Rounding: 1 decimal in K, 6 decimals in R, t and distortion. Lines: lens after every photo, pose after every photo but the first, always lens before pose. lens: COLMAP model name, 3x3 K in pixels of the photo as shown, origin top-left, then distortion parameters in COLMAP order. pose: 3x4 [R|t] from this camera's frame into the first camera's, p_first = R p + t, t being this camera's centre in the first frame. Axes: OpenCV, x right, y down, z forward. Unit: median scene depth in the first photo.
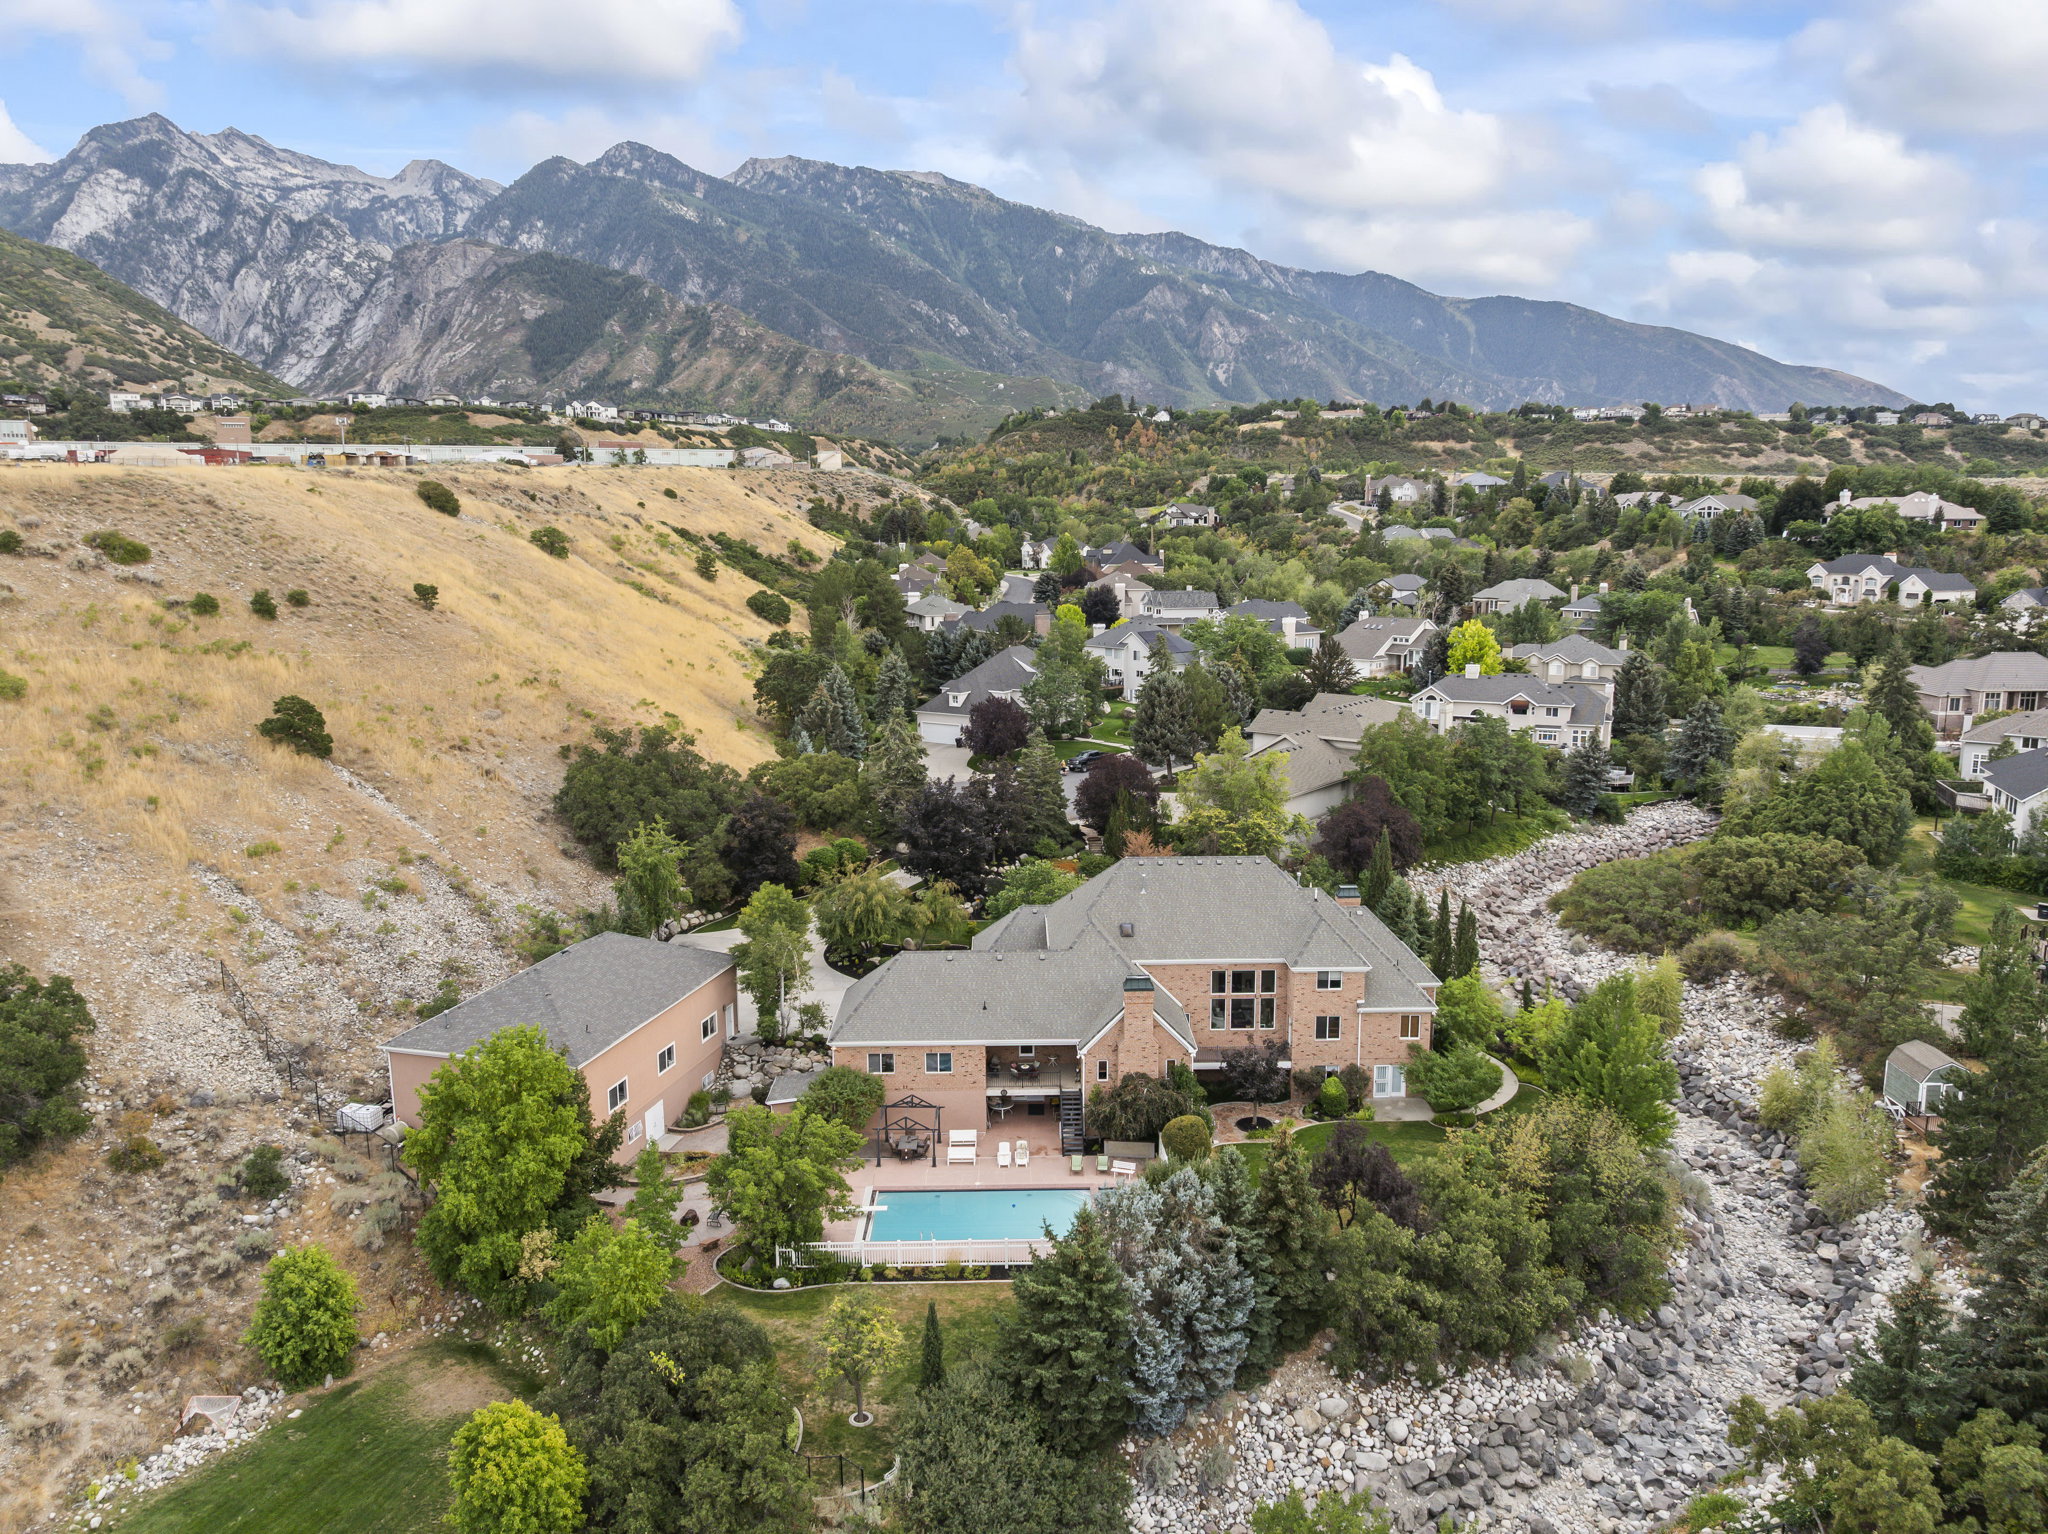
lens RADIAL K [[1439.6, 0, 1033.2], [0, 1439.6, 768.1], [0, 0, 1]] dist [-0.043759, 0.013505]
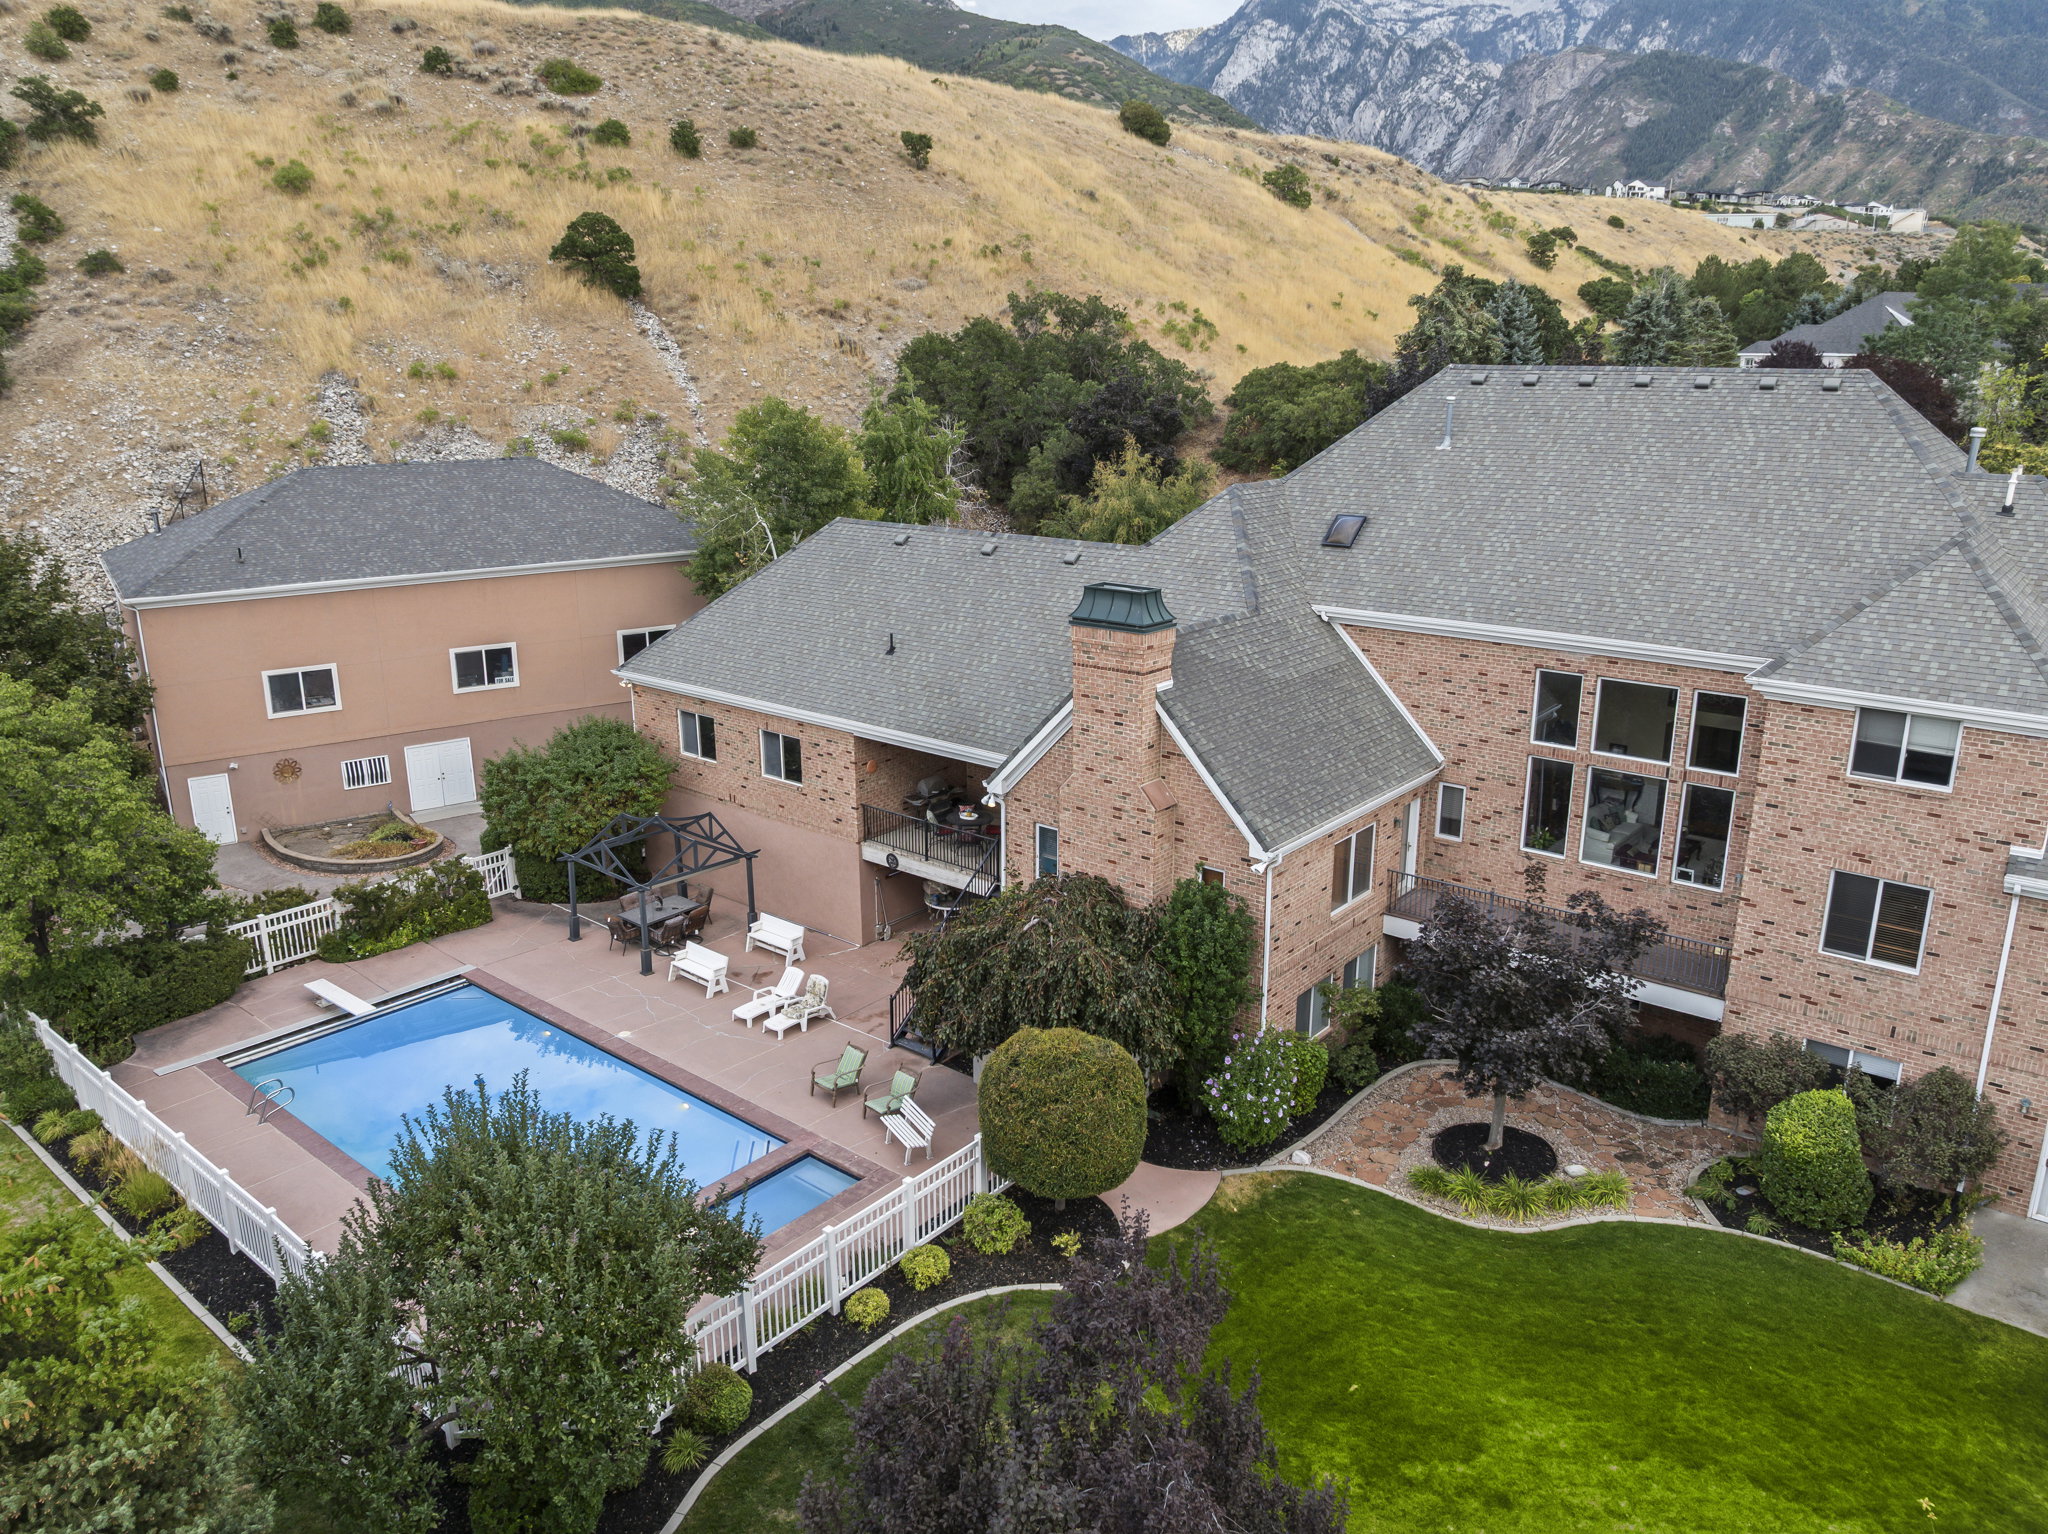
lens RADIAL K [[1439.6, 0, 1027.0], [0, 1439.6, 755.0], [0, 0, 1]] dist [-0.043759, 0.013505]
pose [[0.756176, 0.177625, -0.629800, 0.207173], [-0.112774, 0.983428, 0.141957, 0.107423], [0.644578, -0.036320, 0.763676, 0.571156]]
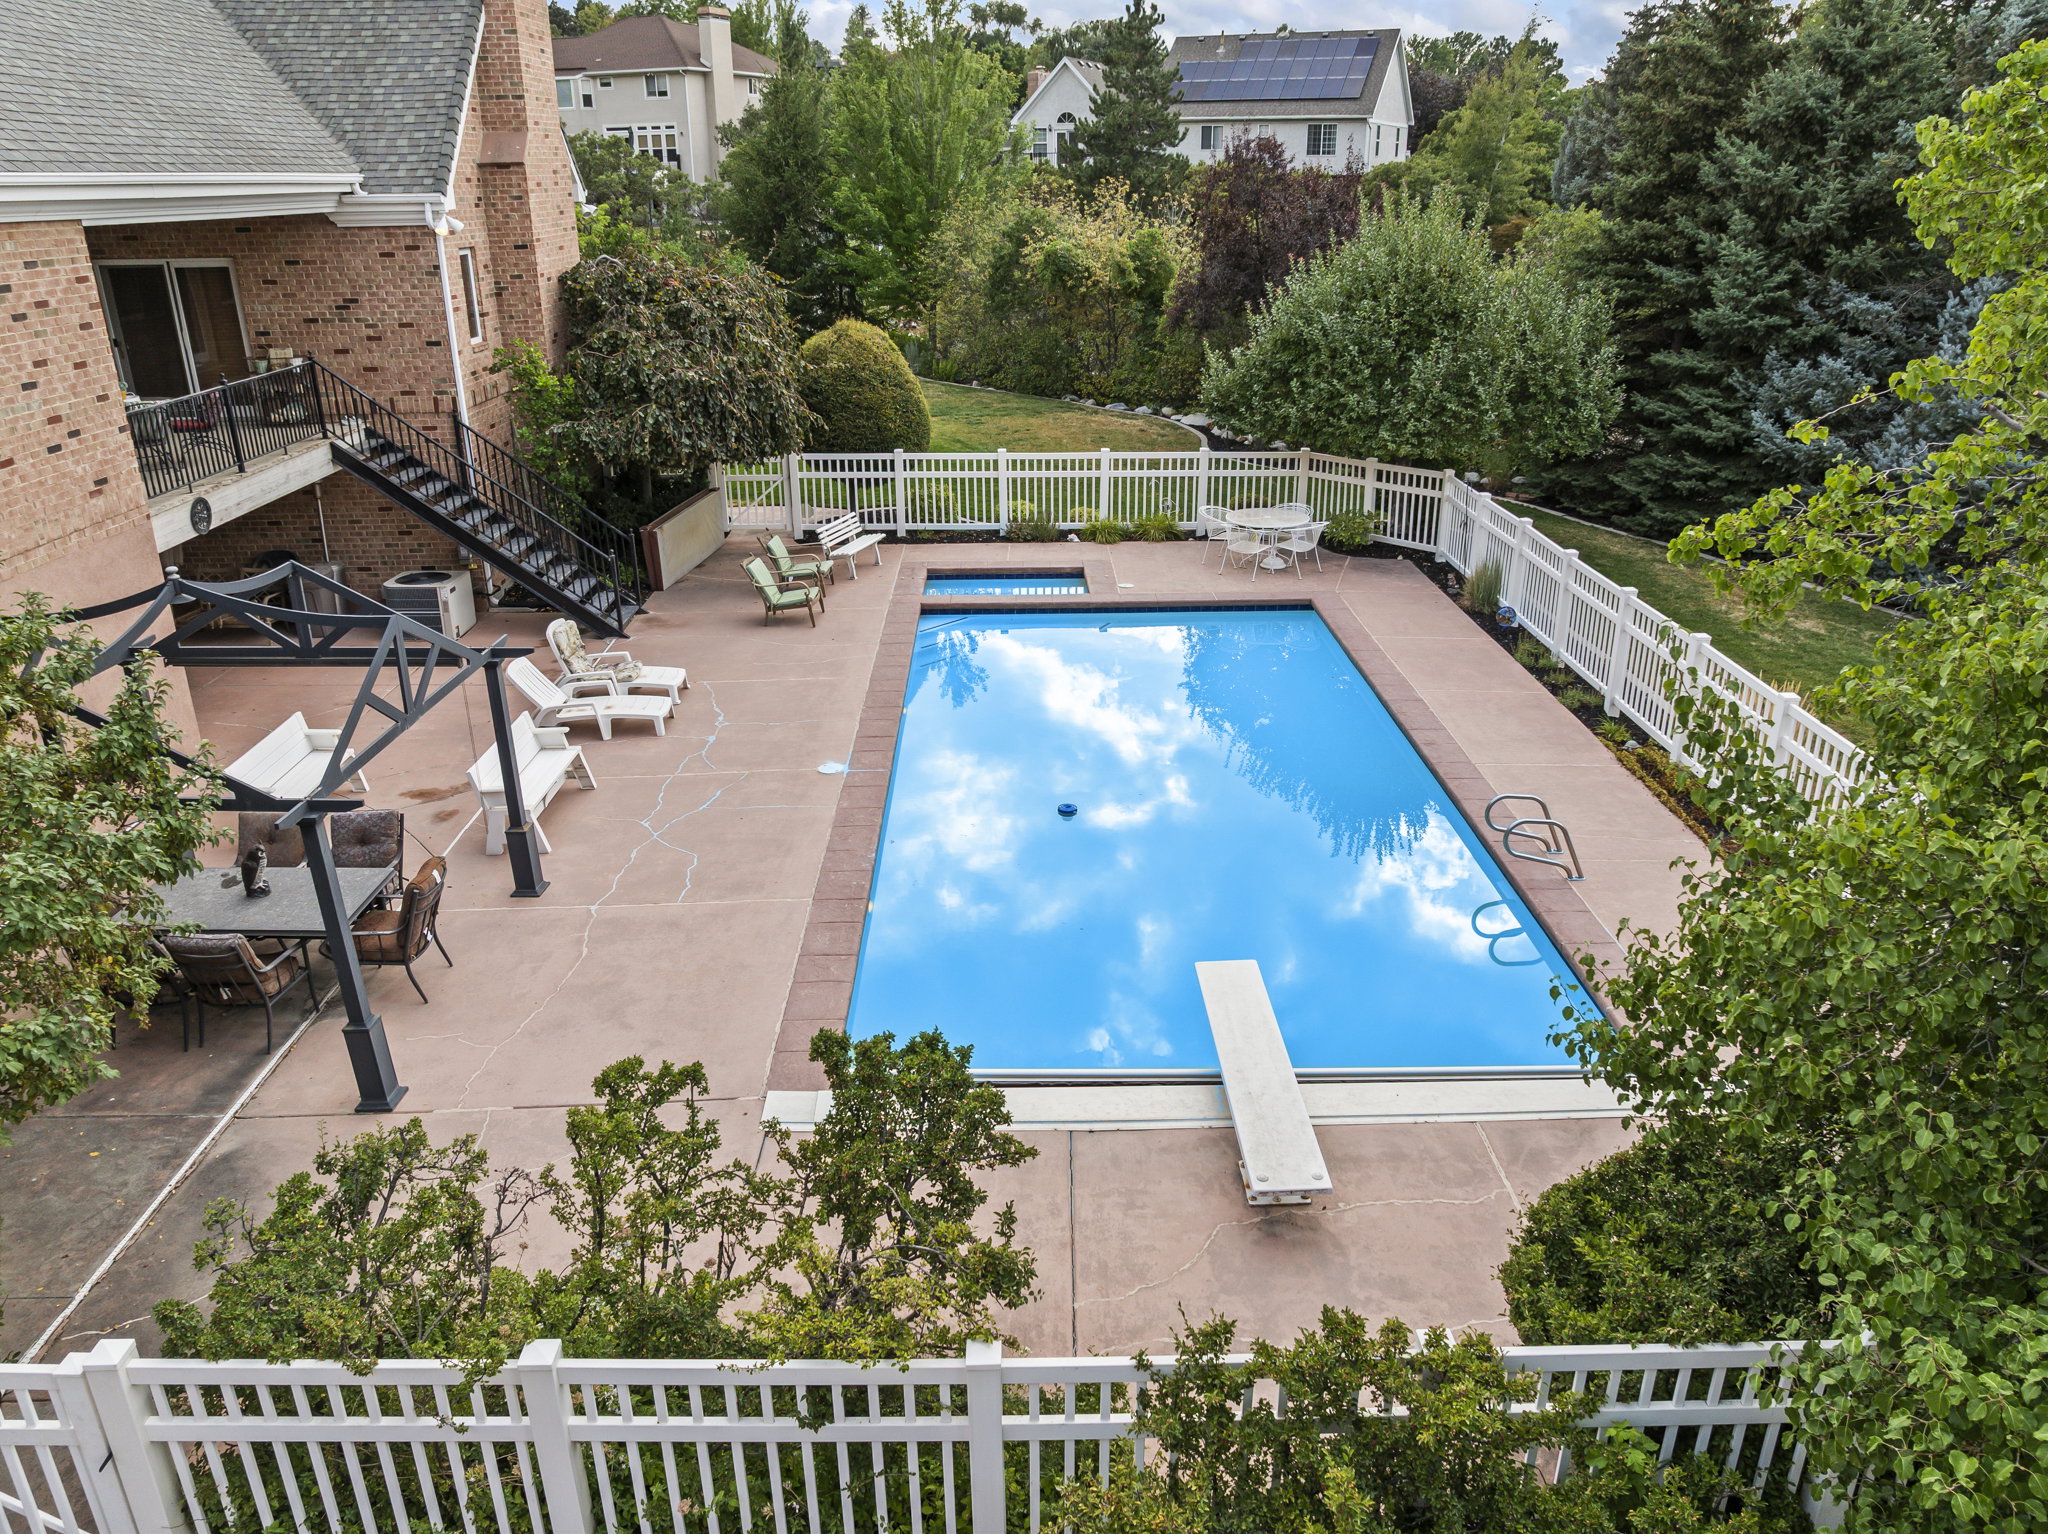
lens RADIAL K [[1439.6, 0, 1031.2], [0, 1439.6, 762.0], [0, 0, 1]] dist [-0.043759, 0.013505]
pose [[0.002448, -0.375382, 0.926867, -0.158344], [0.176625, 0.912460, 0.369080, 0.165193], [-0.984275, 0.162804, 0.068536, 0.710382]]
